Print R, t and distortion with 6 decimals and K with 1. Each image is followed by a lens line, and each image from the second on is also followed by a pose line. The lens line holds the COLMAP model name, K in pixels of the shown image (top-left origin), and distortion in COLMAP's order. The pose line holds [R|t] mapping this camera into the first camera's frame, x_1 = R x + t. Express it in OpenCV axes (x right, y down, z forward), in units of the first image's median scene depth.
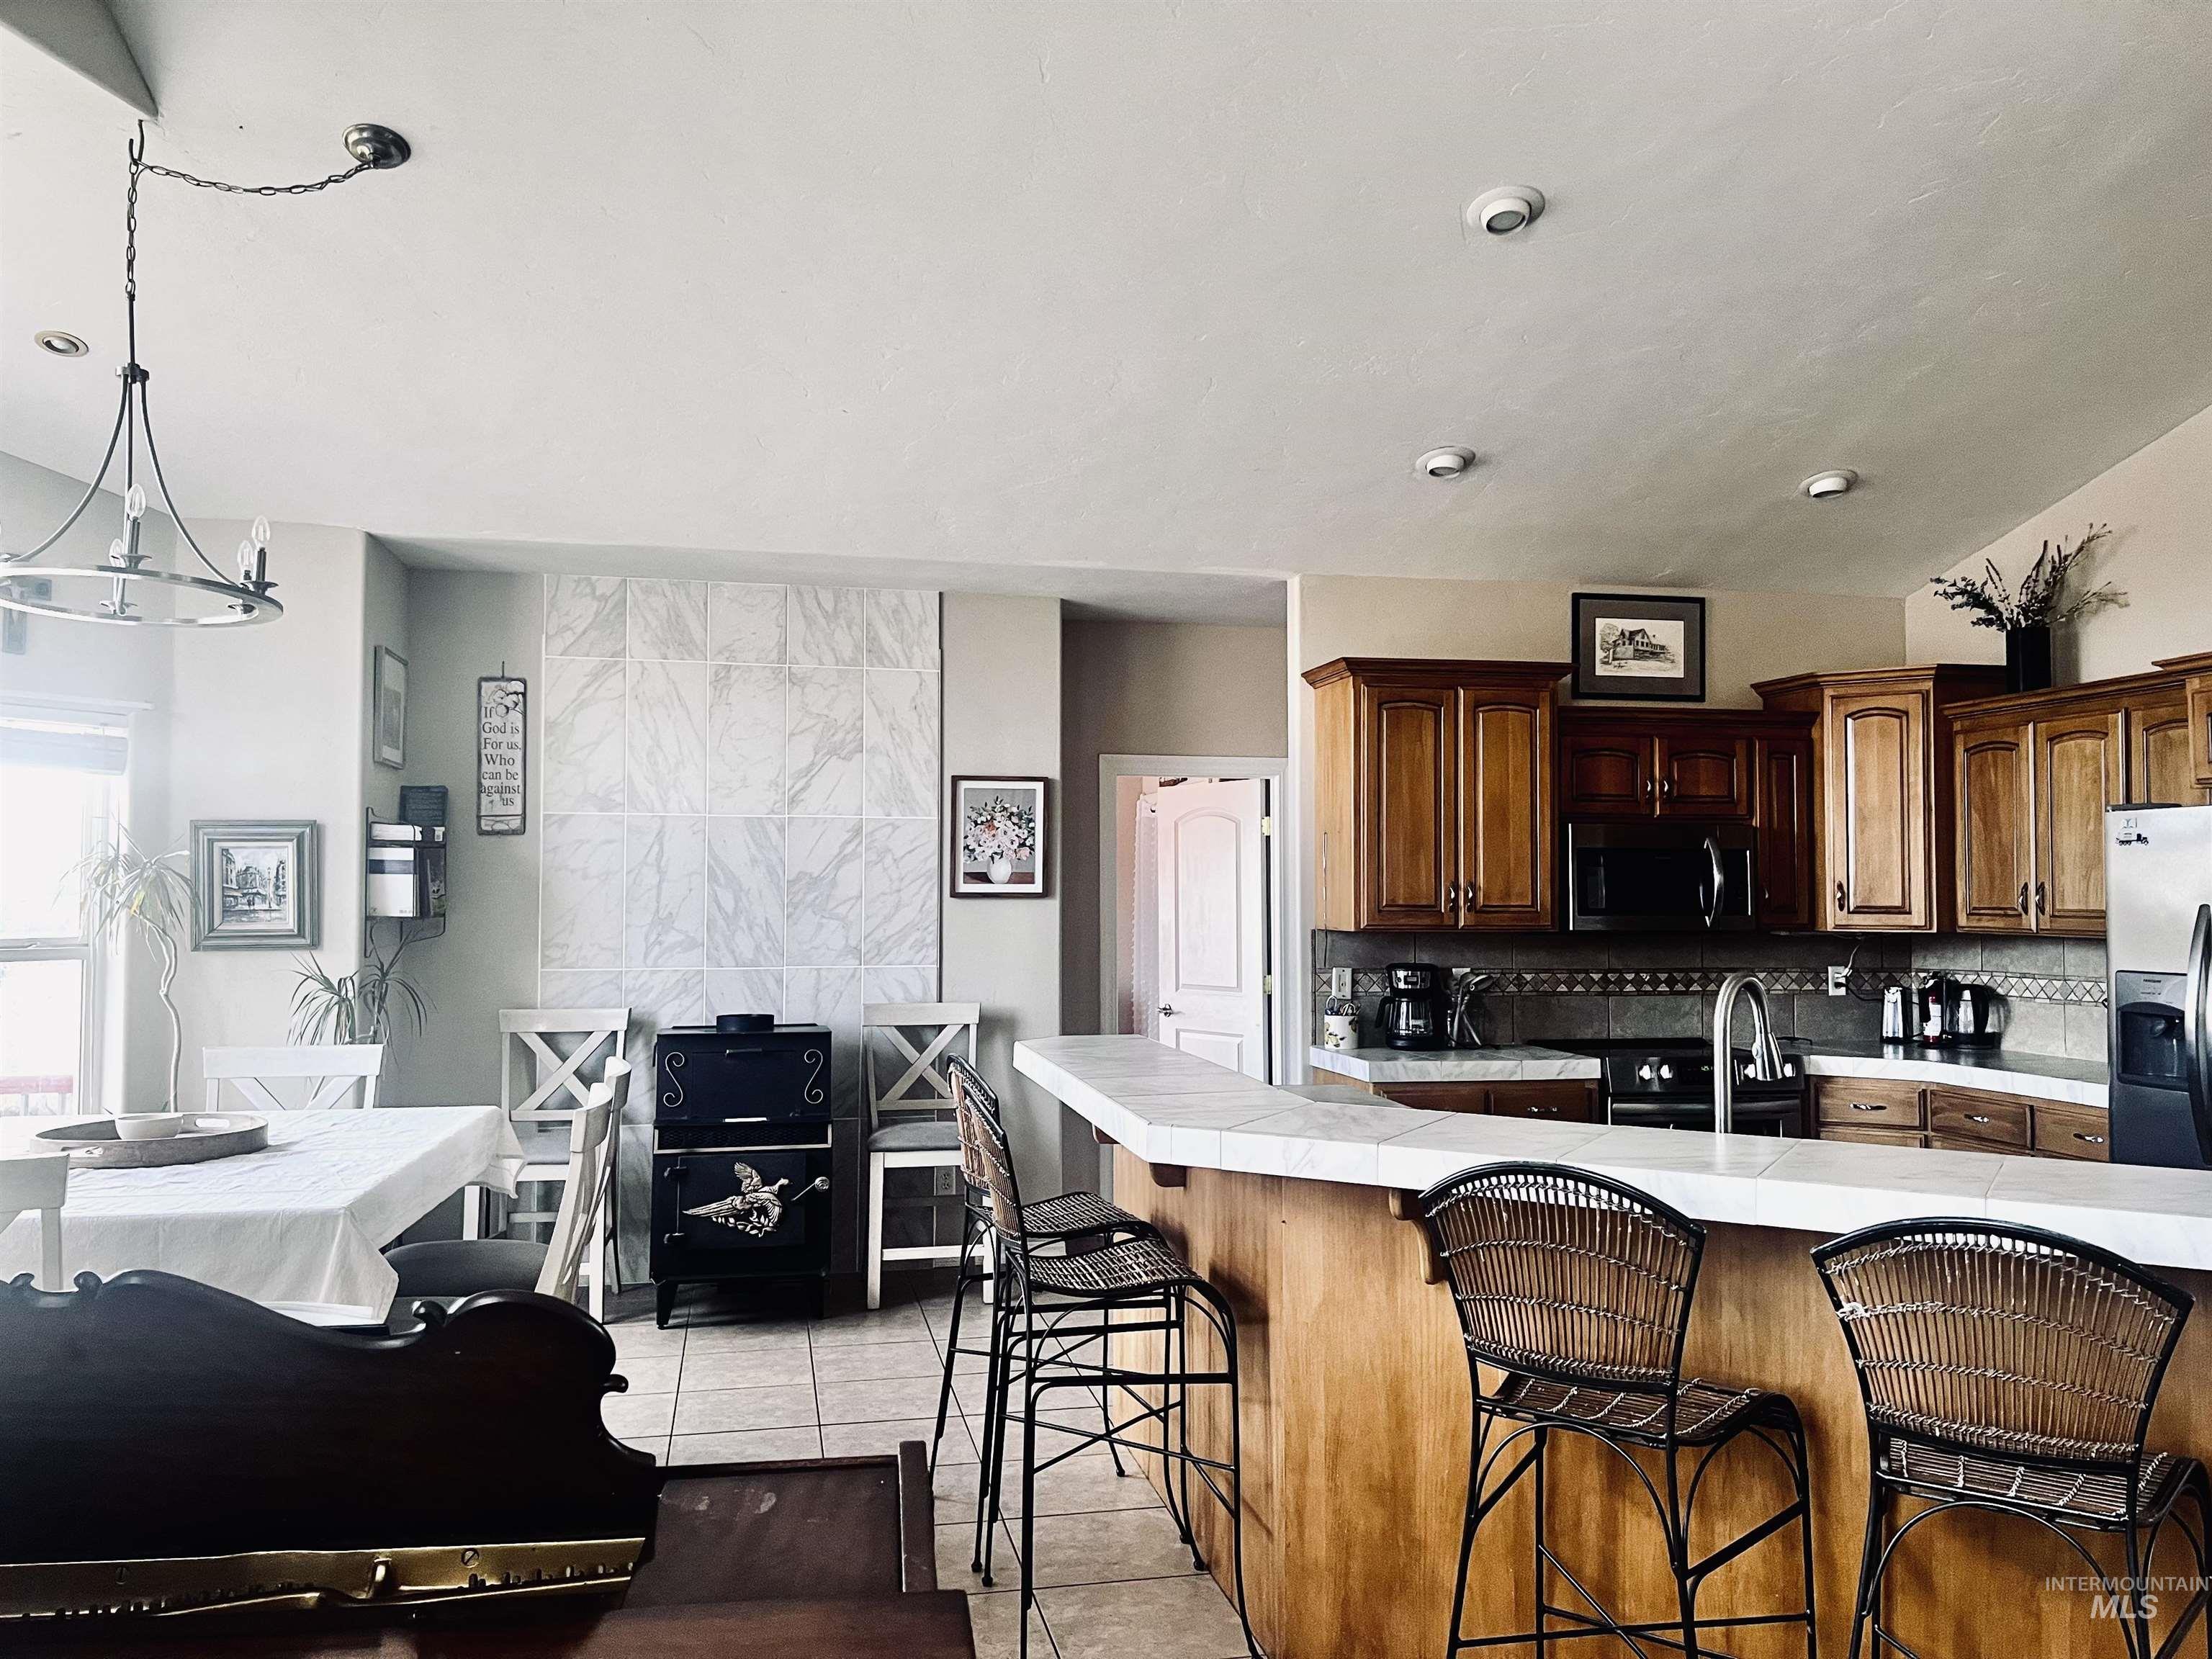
lens RADIAL K [[1664.6, 0, 1112.1], [0, 1664.6, 834.6], [0, 0, 1]] dist [0.061708, -0.070035]
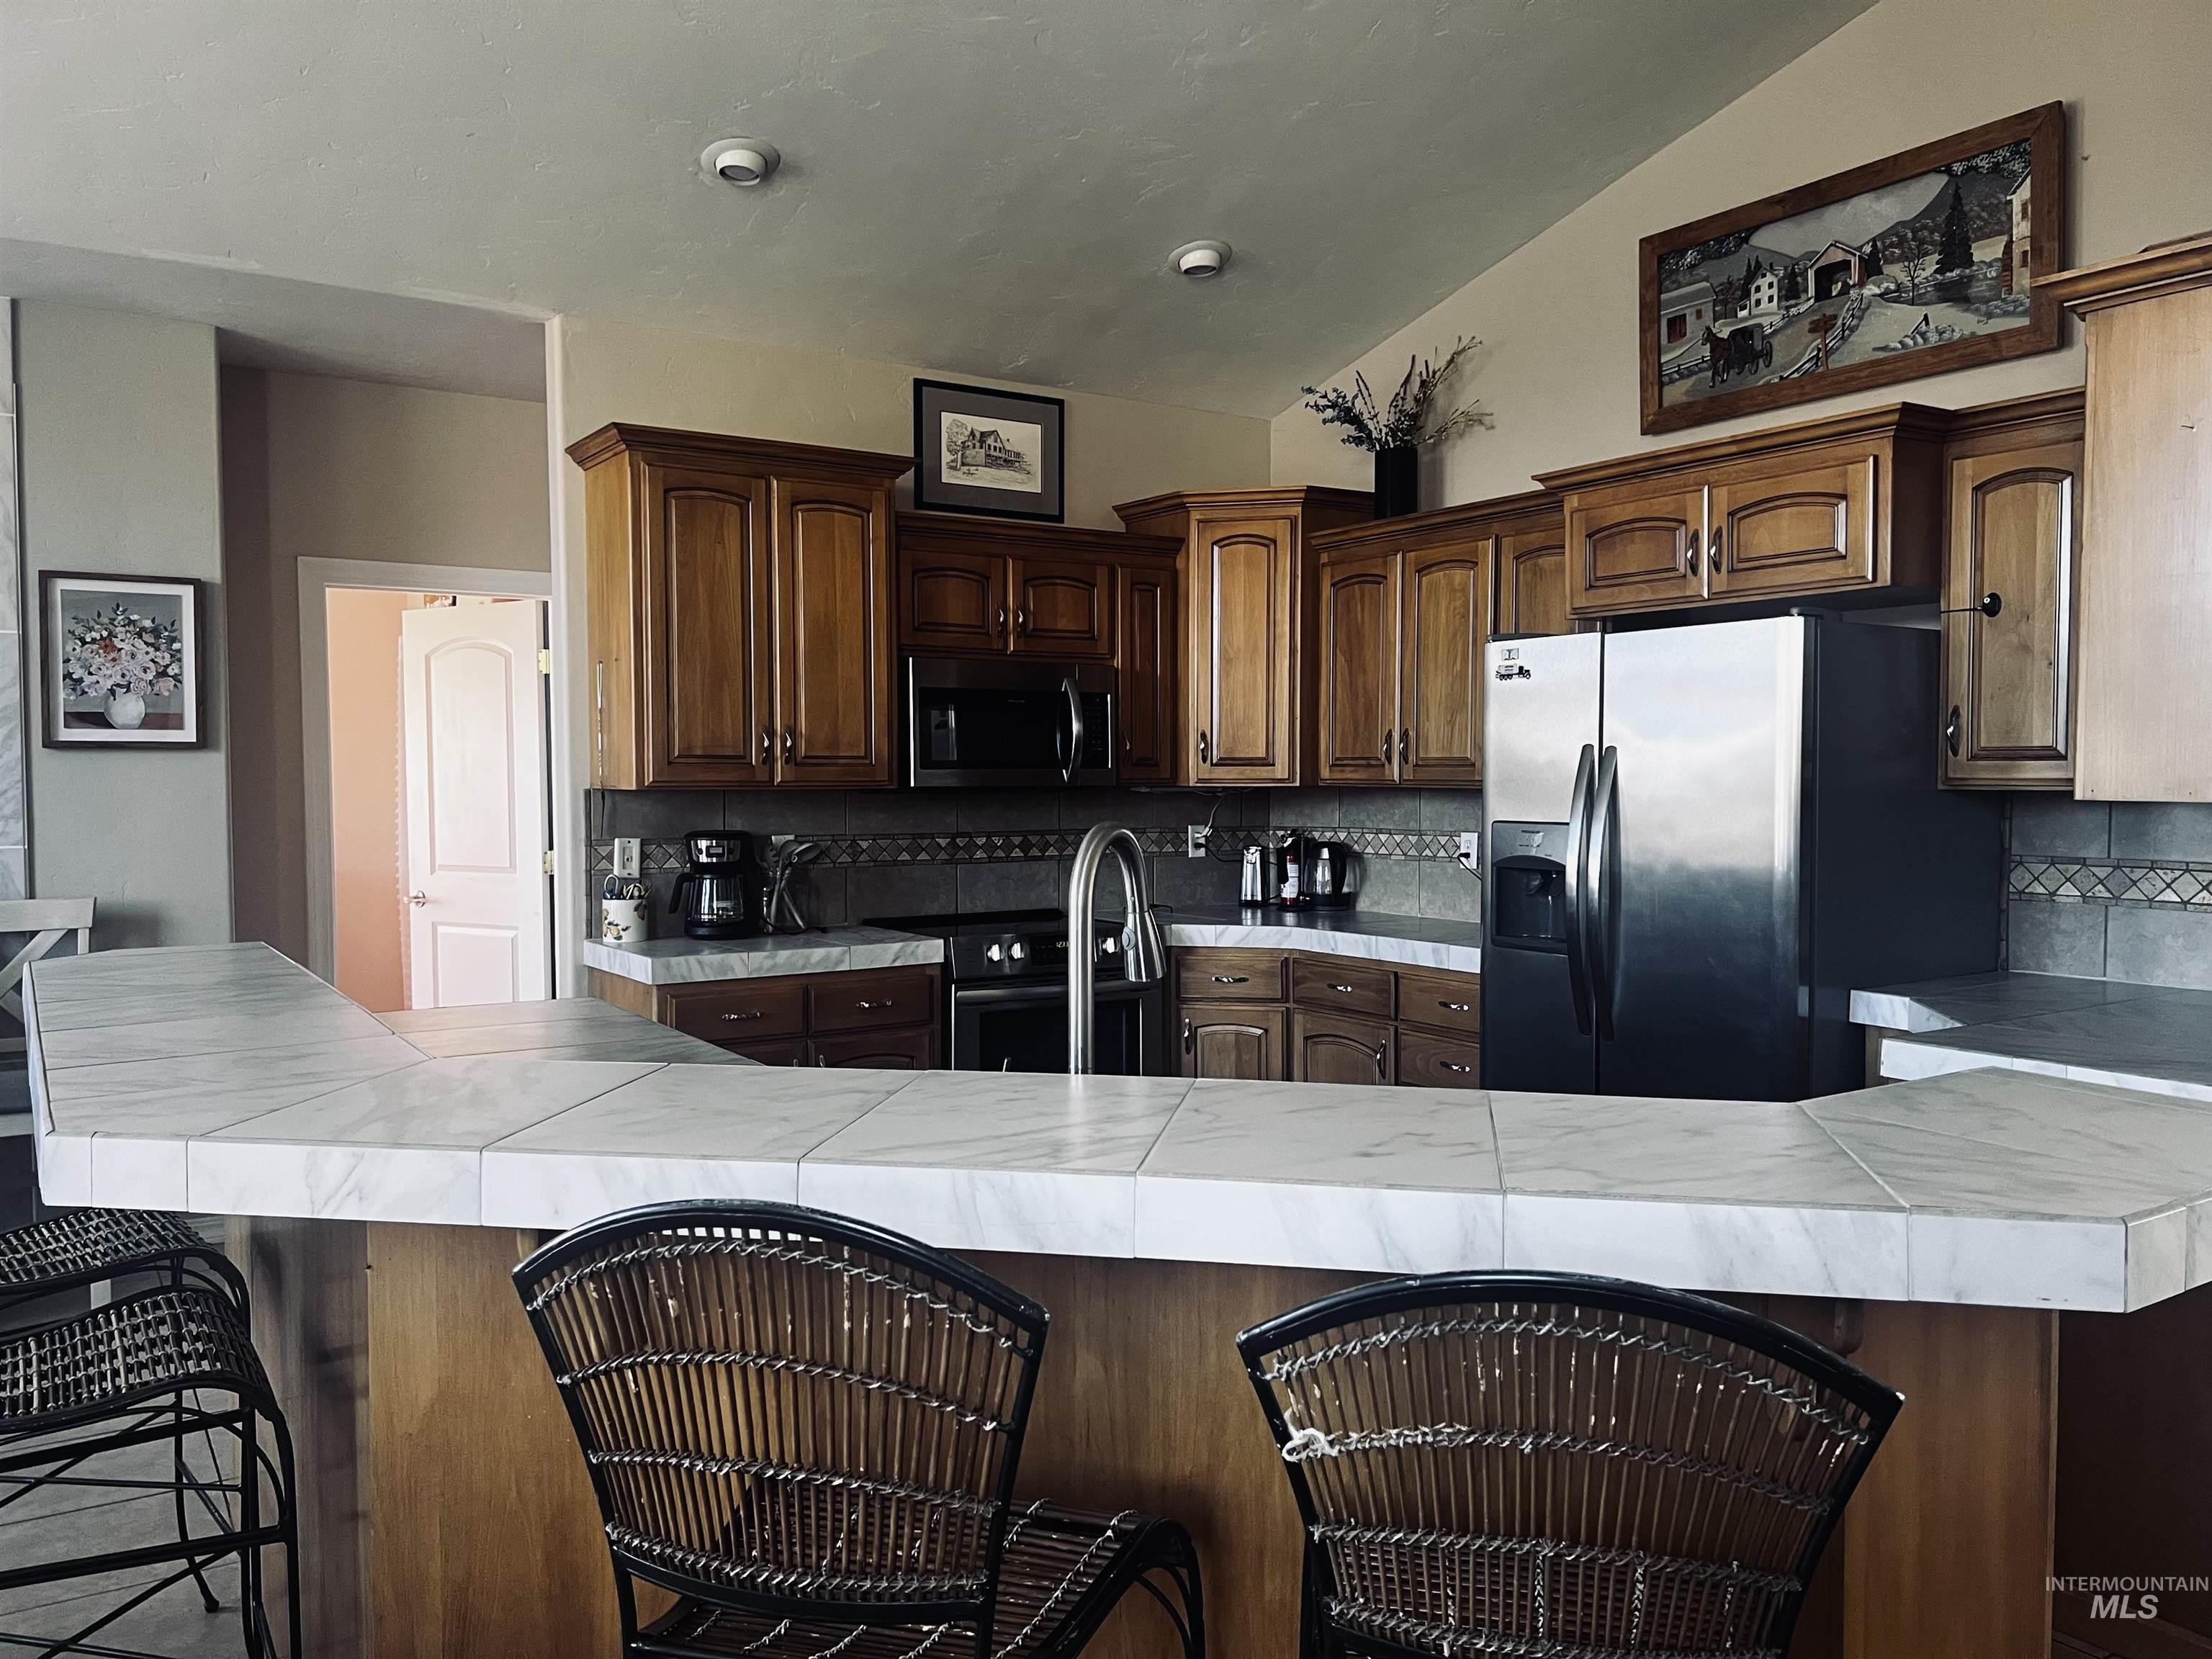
lens RADIAL K [[1664.6, 0, 1112.1], [0, 1664.6, 834.6], [0, 0, 1]] dist [0.061708, -0.070035]
pose [[0.932959, -0.017454, 0.359560, 0.068326], [-0.009609, 0.997261, 0.073342, 0.018875], [-0.359855, -0.071880, 0.930235, 0.189683]]
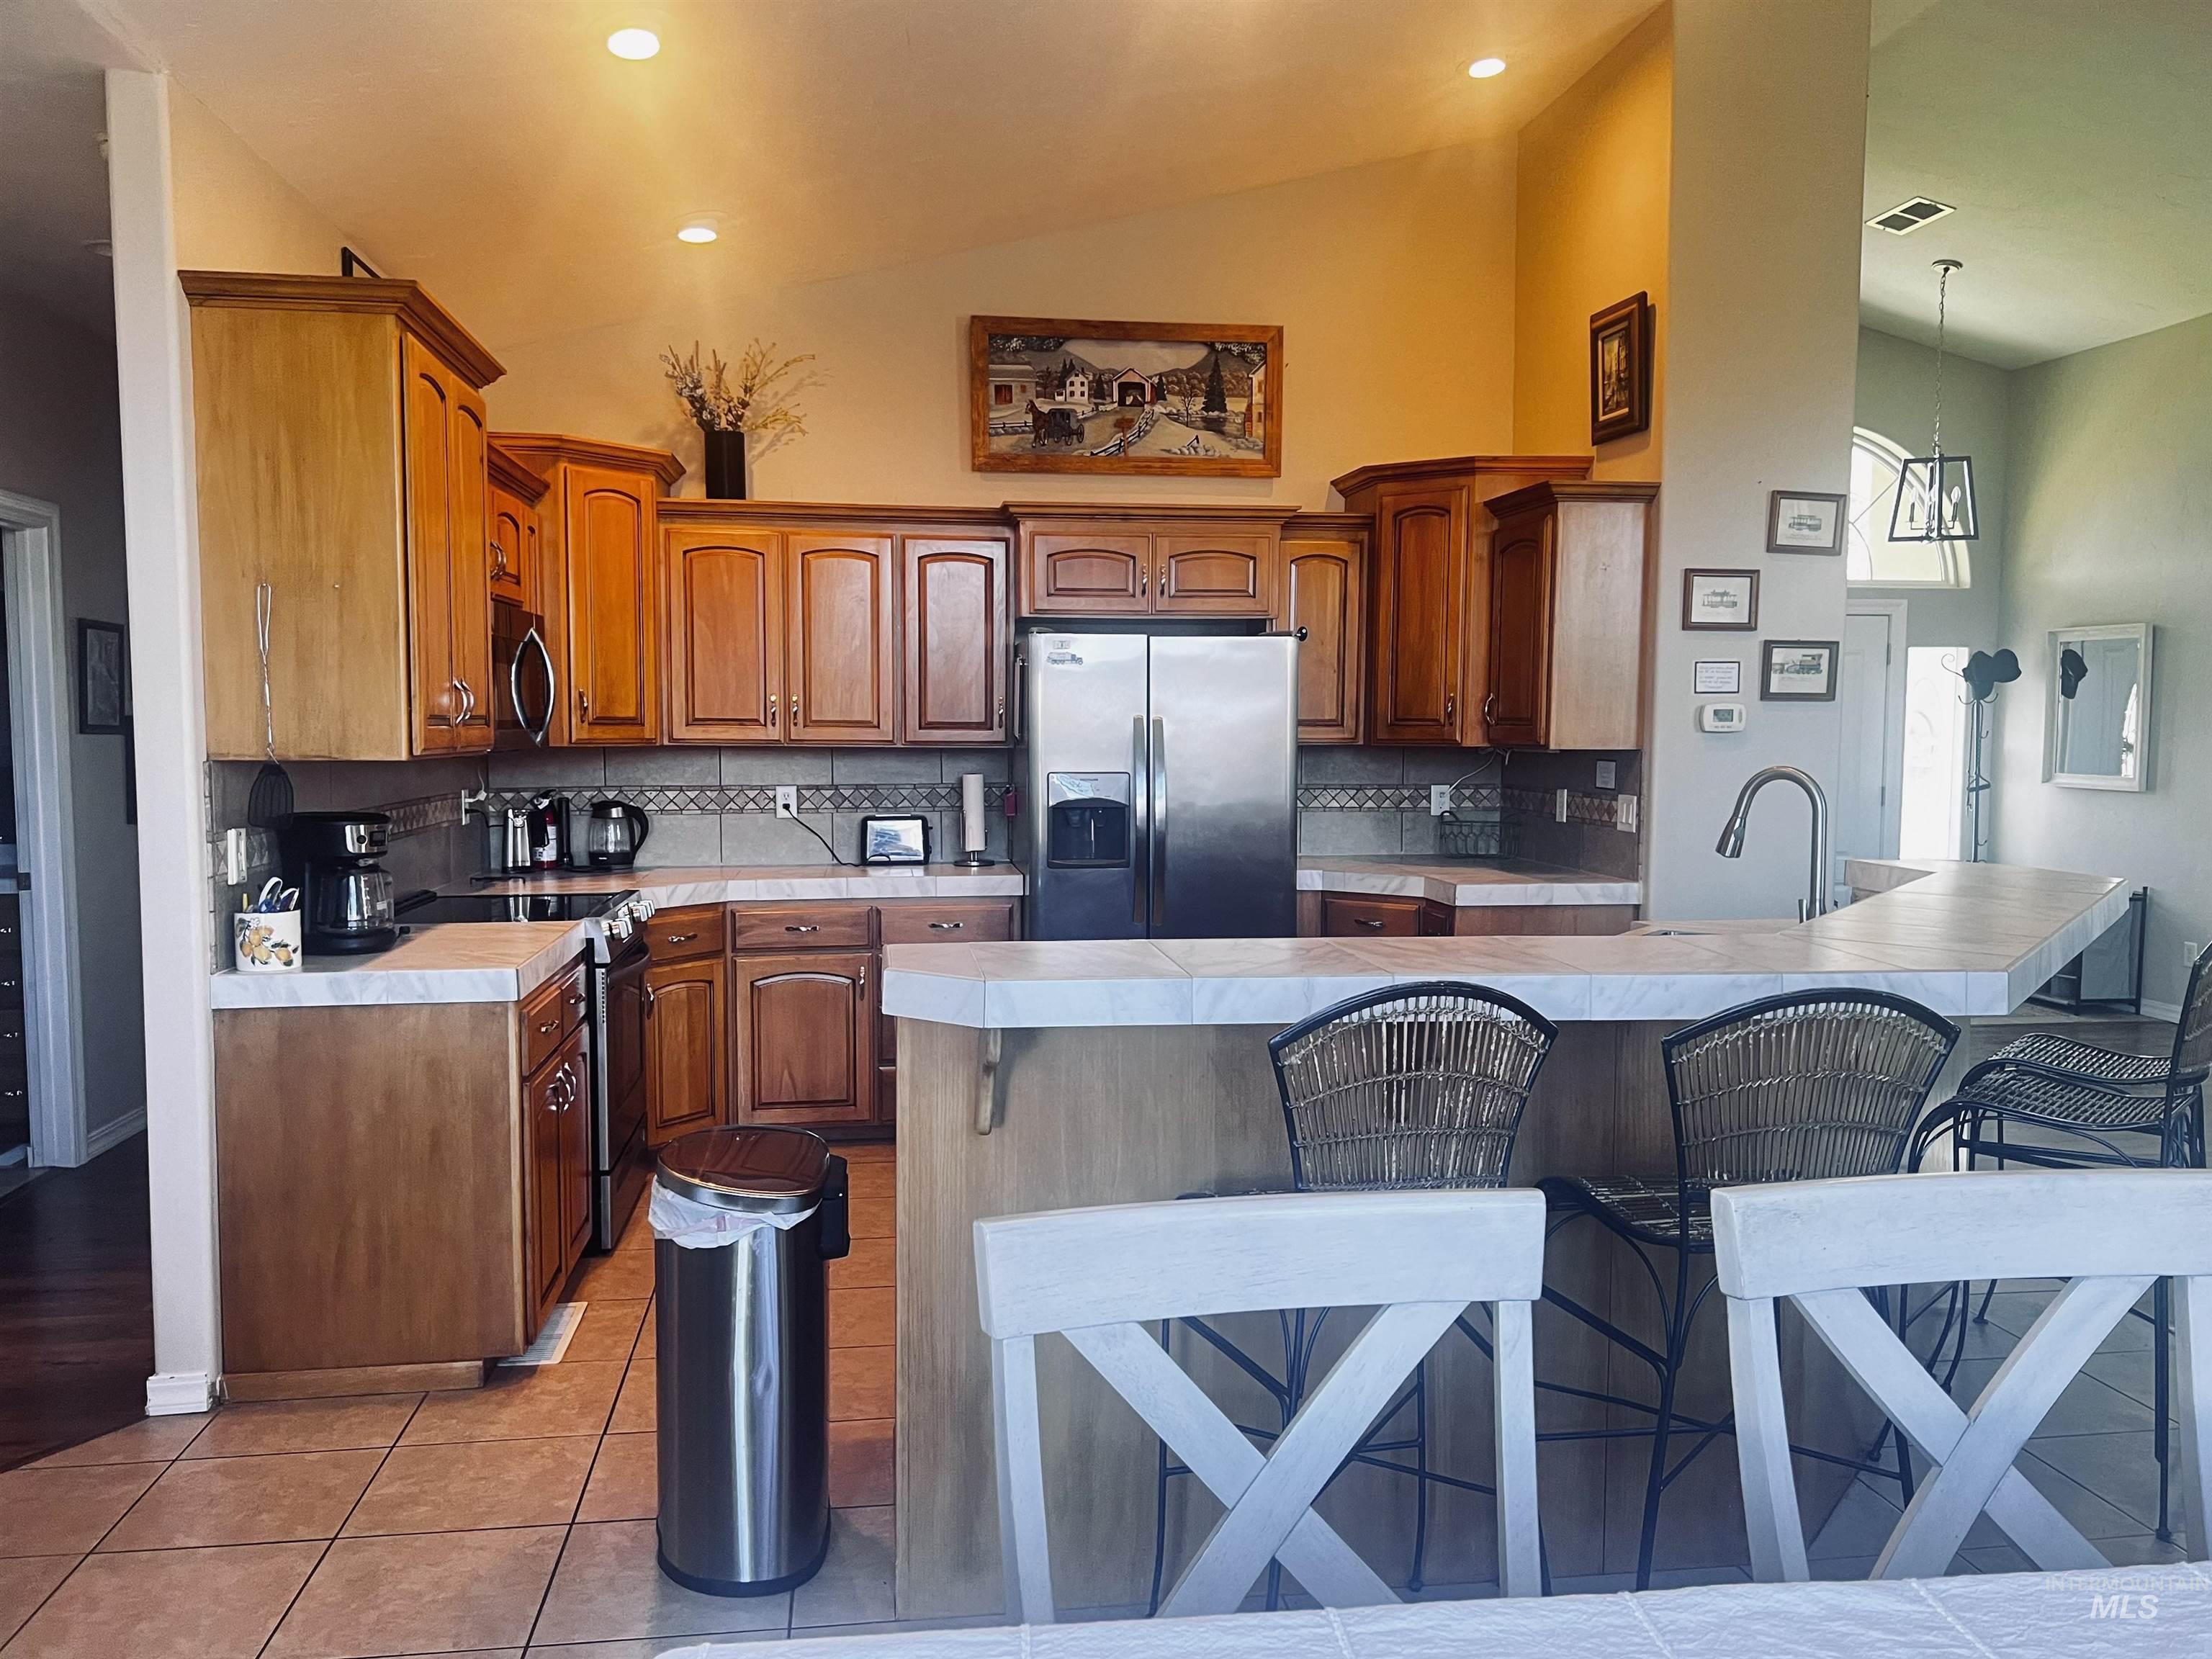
lens RADIAL K [[1695.9, 0, 1108.5], [0, 1695.9, 841.5], [0, 0, 1]] dist [0.115572, -0.163310]
pose [[0.070819, -0.072980, 0.994816, -0.427649], [-0.038163, 0.996392, 0.075812, 0.028787], [-0.996759, -0.043334, 0.067779, 0.665843]]
